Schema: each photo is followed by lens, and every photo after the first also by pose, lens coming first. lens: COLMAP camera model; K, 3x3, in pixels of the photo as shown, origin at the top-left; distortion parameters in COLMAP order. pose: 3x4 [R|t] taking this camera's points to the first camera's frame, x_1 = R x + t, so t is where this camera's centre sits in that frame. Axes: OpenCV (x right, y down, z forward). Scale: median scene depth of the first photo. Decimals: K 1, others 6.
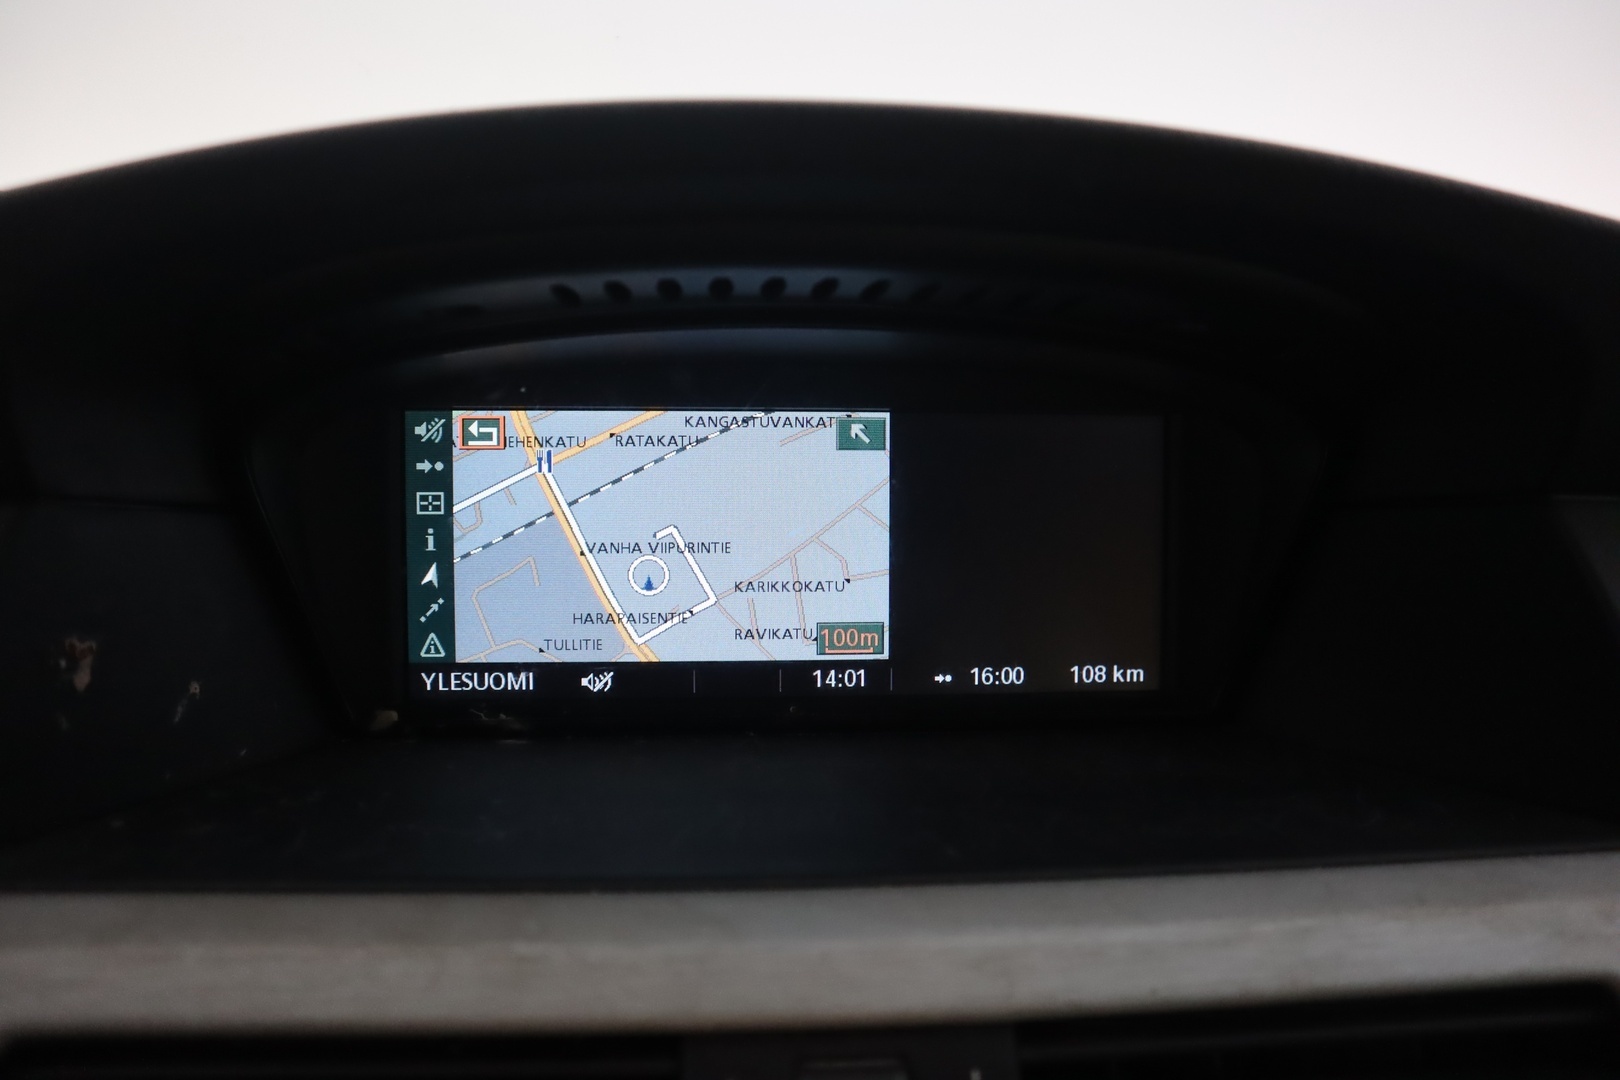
lens RADIAL K [[1169.7, 0, 810.0], [0, 1169.7, 540.0], [0, 0, 1]] dist [-0.094328, 0.069011]
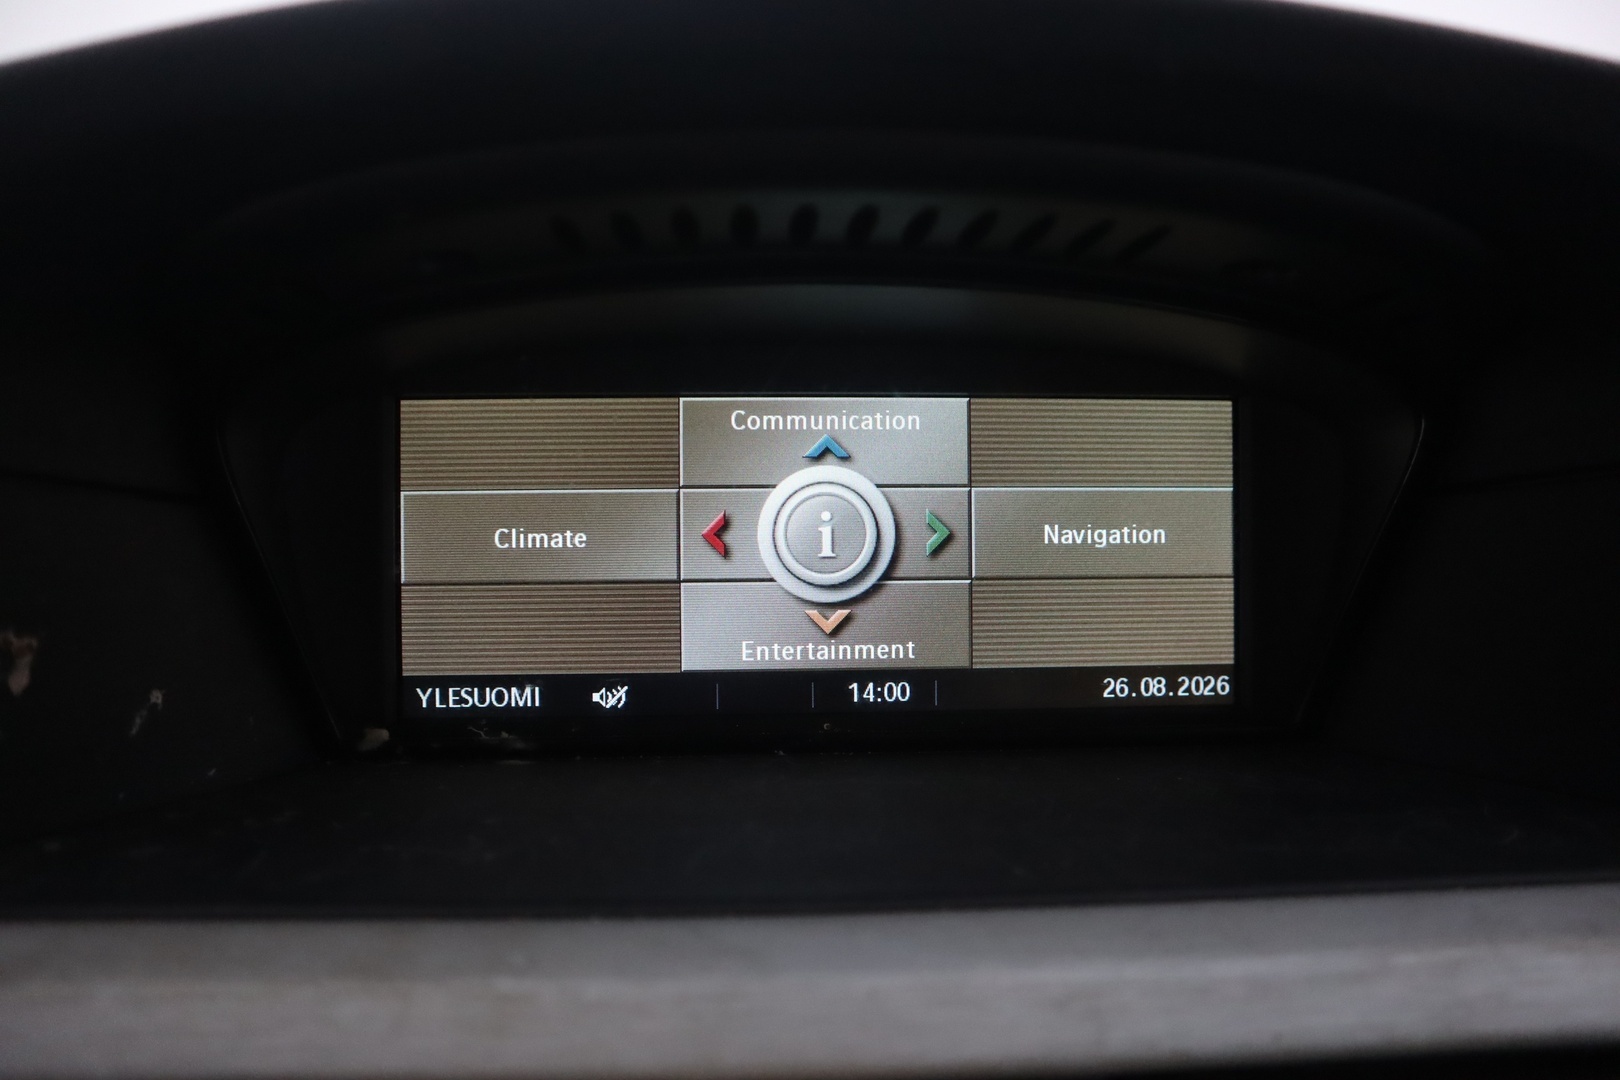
lens RADIAL K [[1170.5, 0, 810.0], [0, 1170.5, 540.0], [0, 0, 1]] dist [-0.089409, 0.072318]
pose [[0.999697, -0.009157, -0.022861, -0.009381], [0.008071, 0.998855, -0.047150, 0.070317], [0.023266, 0.046951, 0.998626, 0.152414]]
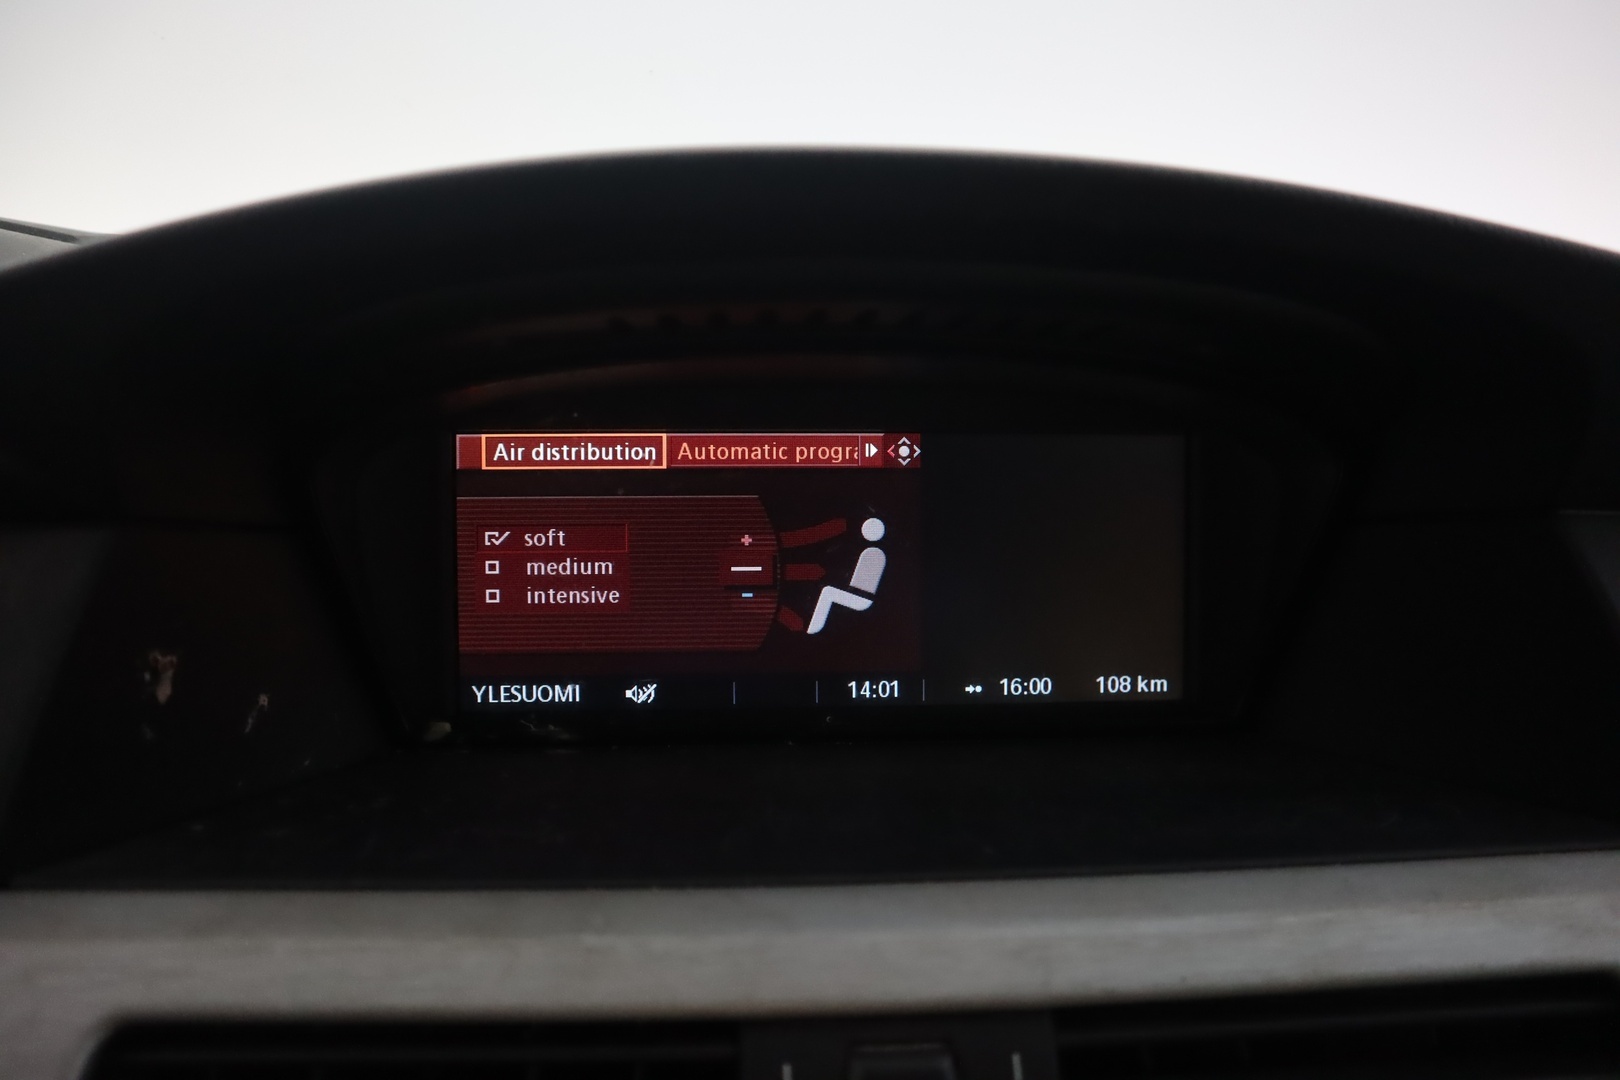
lens RADIAL K [[1169.7, 0, 810.0], [0, 1169.7, 540.0], [0, 0, 1]] dist [-0.094328, 0.069011]
pose [[0.999894, -0.005599, -0.013407, -0.027175], [0.005415, 0.999891, -0.013707, -0.000851], [0.013482, 0.013633, 0.999816, -0.066323]]
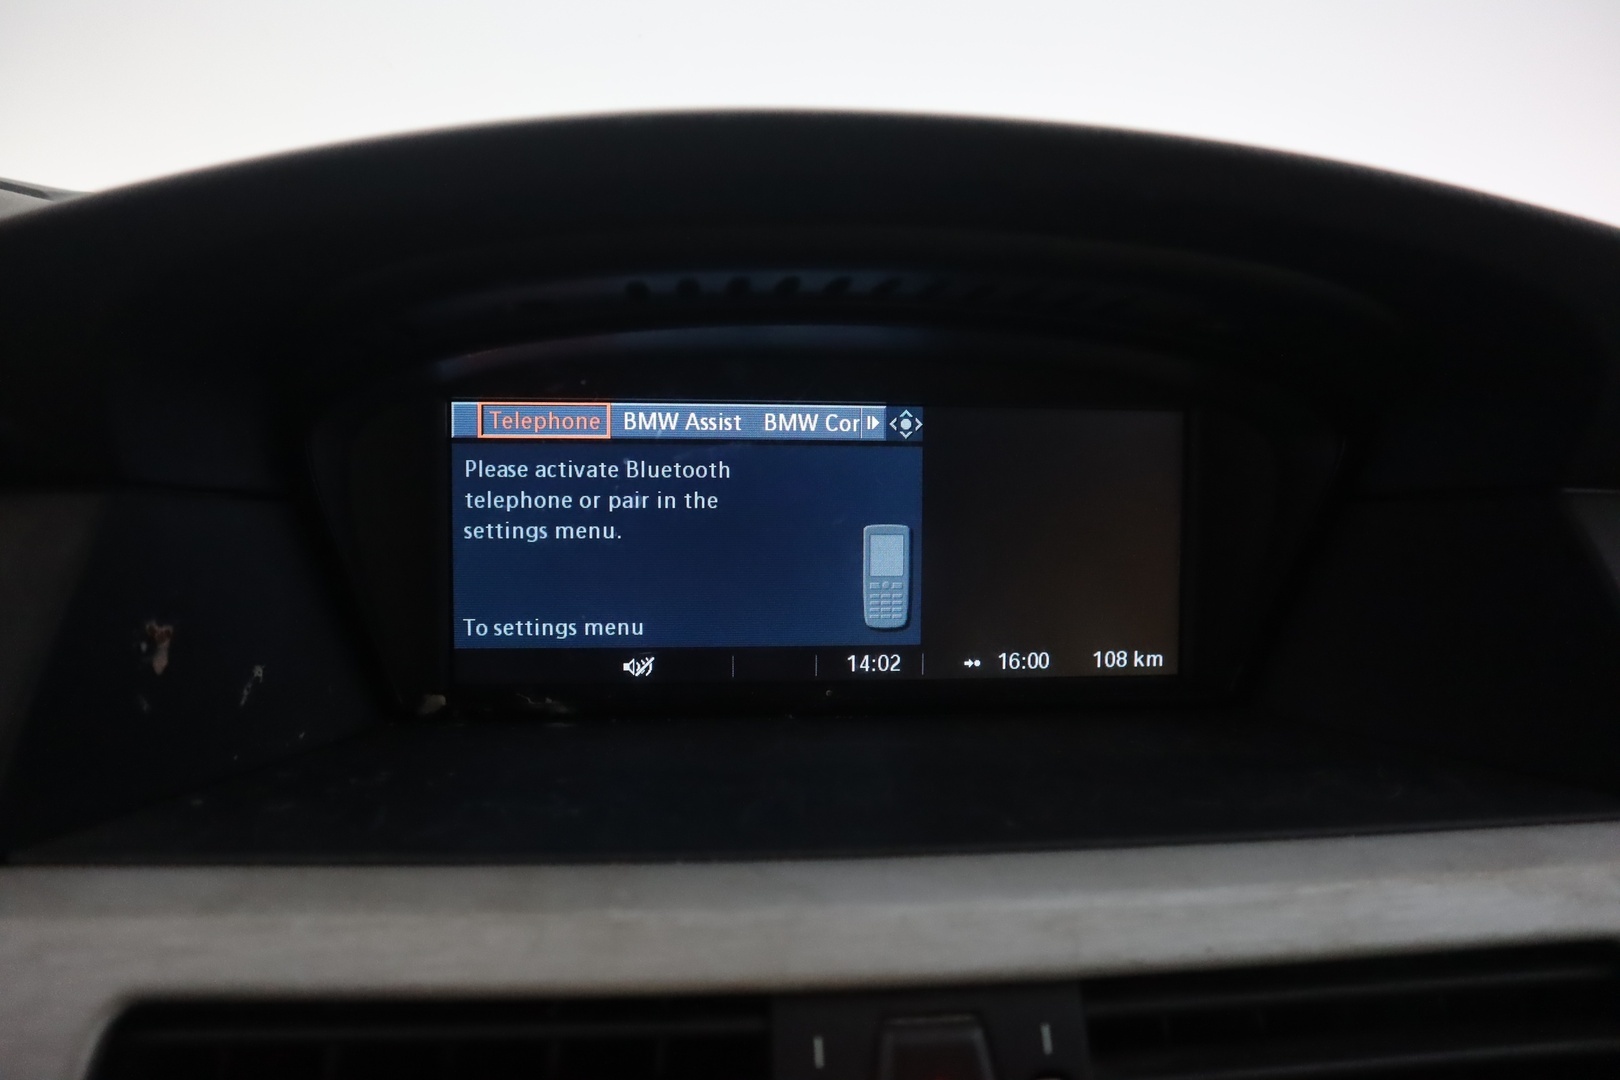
lens RADIAL K [[1169.7, 0, 810.0], [0, 1169.7, 540.0], [0, 0, 1]] dist [-0.094328, 0.069011]
pose [[0.999656, 0.002179, 0.026145, -0.093898], [-0.002340, 0.999979, 0.006108, 0.004950], [-0.026131, -0.006167, 0.999639, -0.053185]]
